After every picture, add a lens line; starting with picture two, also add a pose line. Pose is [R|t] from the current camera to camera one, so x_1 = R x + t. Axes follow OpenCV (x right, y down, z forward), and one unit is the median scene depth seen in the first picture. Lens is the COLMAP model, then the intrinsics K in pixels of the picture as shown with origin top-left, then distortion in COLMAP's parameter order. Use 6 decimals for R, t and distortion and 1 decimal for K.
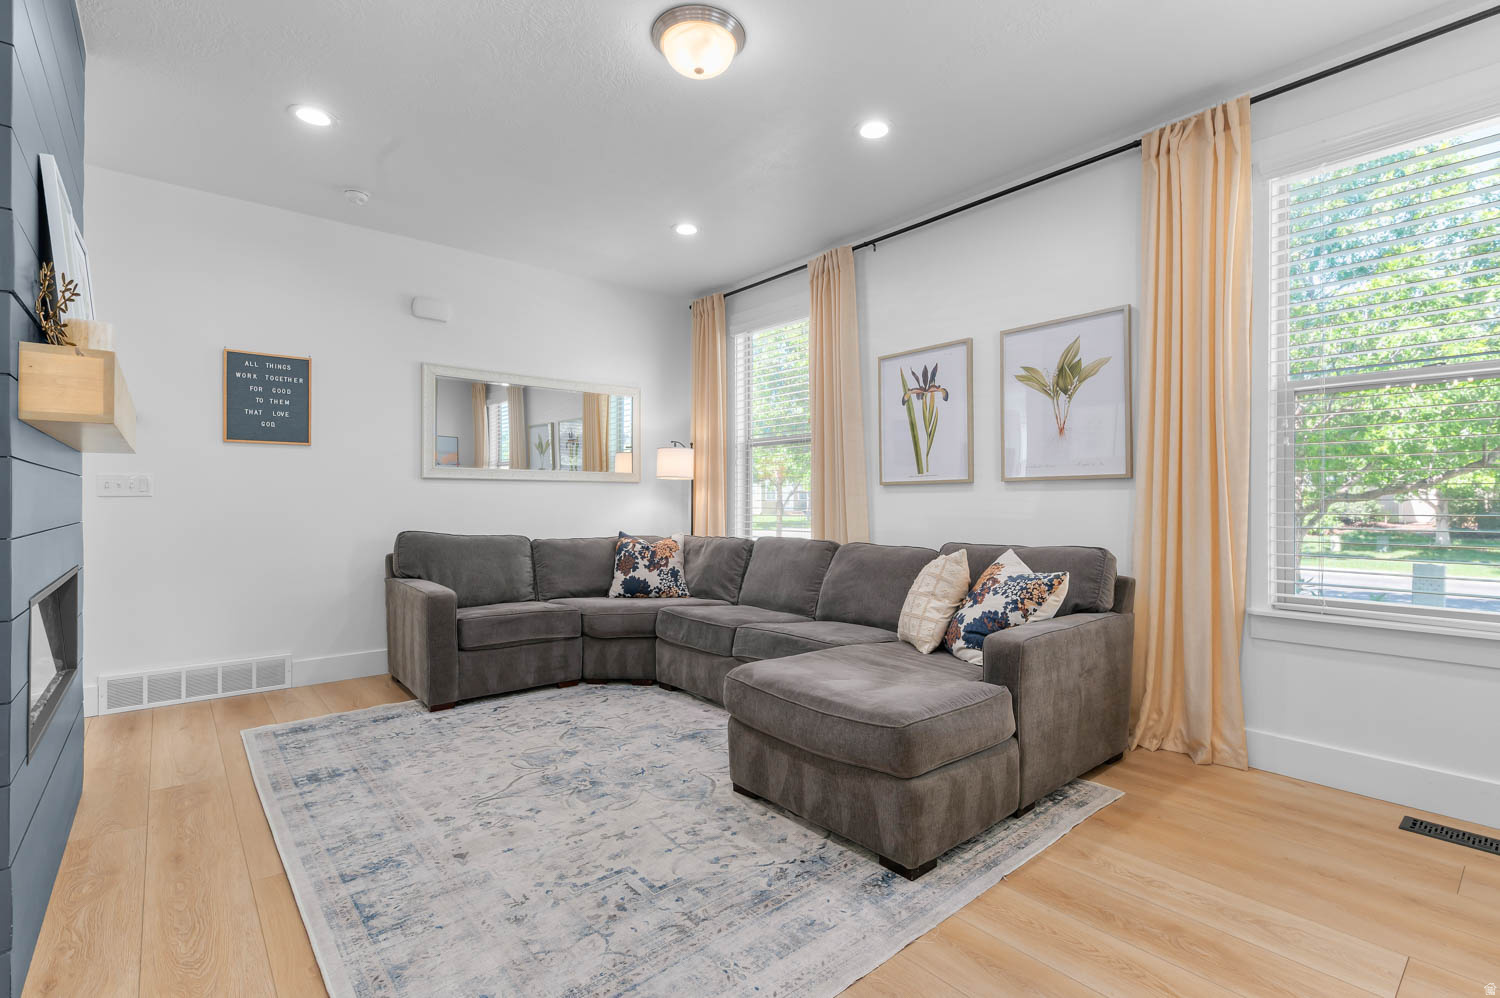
lens RADIAL K [[691.4, 0, 750.0], [0, 691.4, 499.0], [0, 0, 1]] dist [0.003712, 0.000402]
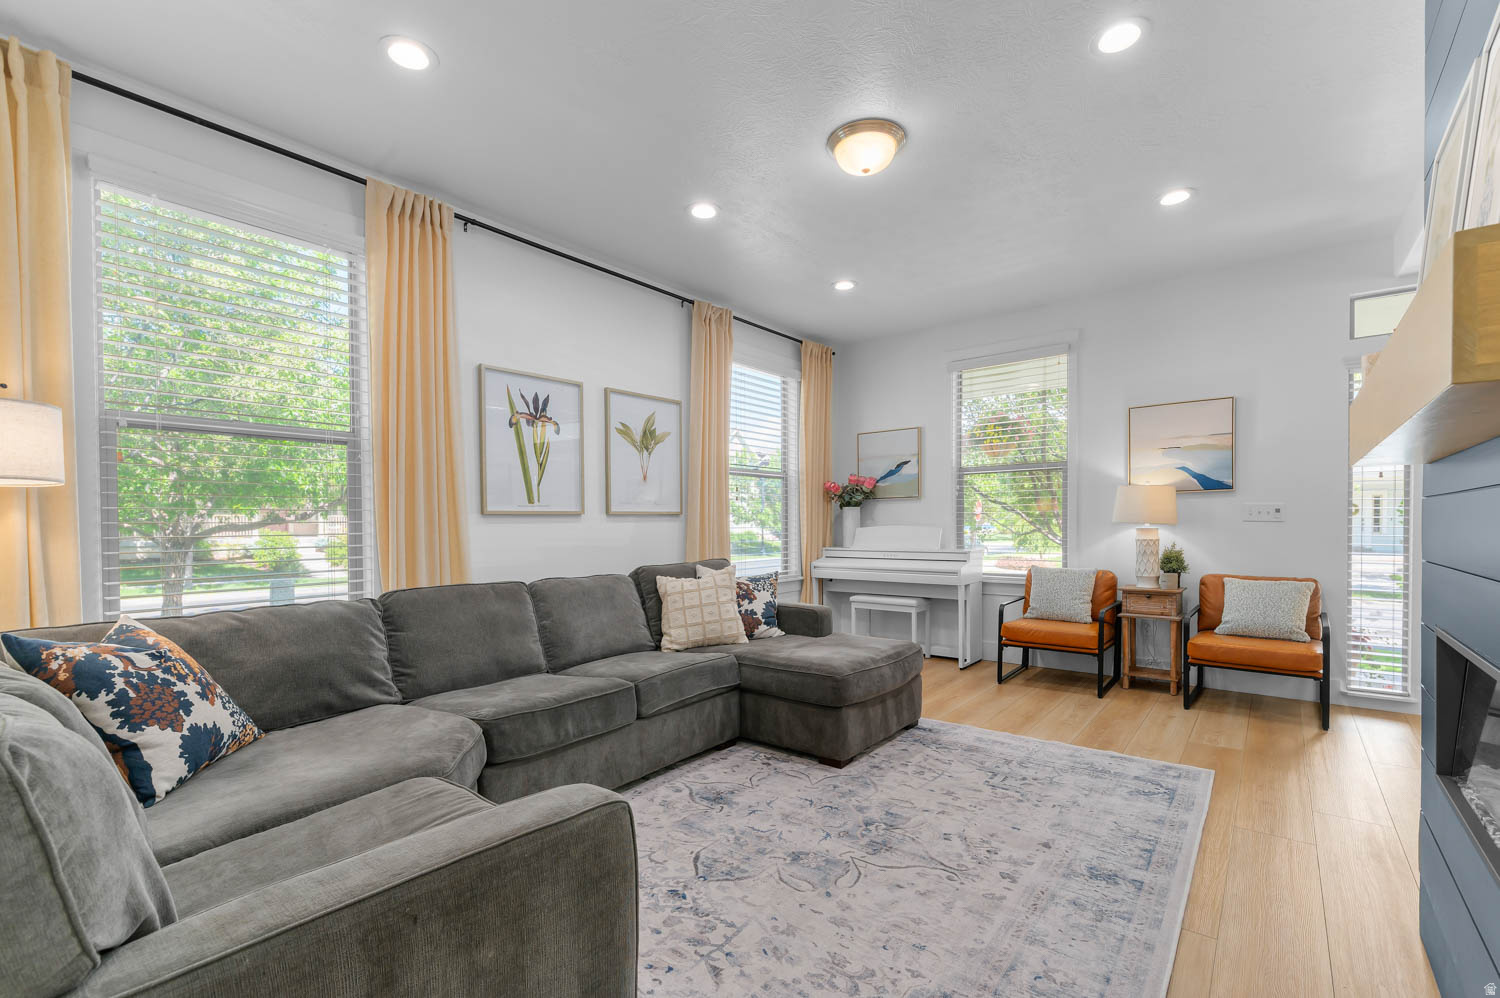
lens RADIAL K [[658.4, 0, 758.7], [0, 658.4, 539.2], [0, 0, 1]] dist [-0.002112, -0.000250]
pose [[-0.200863, -0.019925, 0.979417, -0.900716], [0.006749, 0.999741, 0.021723, -0.006288], [-0.979596, 0.010973, -0.200677, 1.102672]]
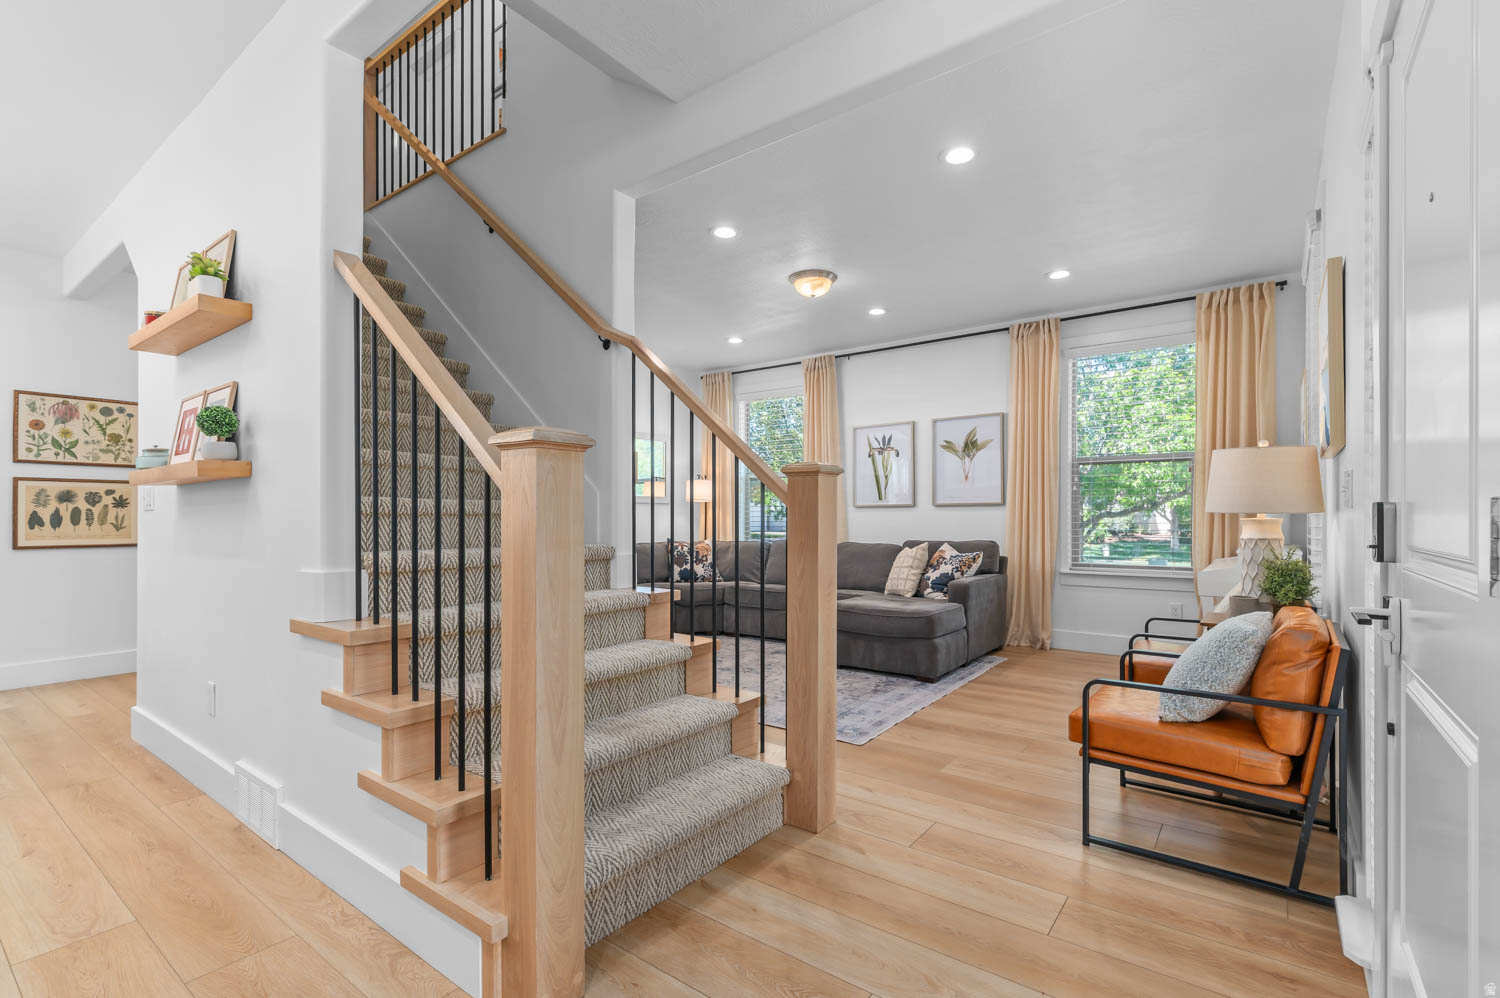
lens RADIAL K [[687.9, 0, 750.6], [0, 687.9, 513.6], [0, 0, 1]] dist [0.004846, 0.000651]
pose [[0.975322, 0.001033, 0.220784, -0.523287], [-0.000598, 0.999998, -0.002035, -0.001409], [-0.220786, 0.001853, 0.975321, -0.660457]]
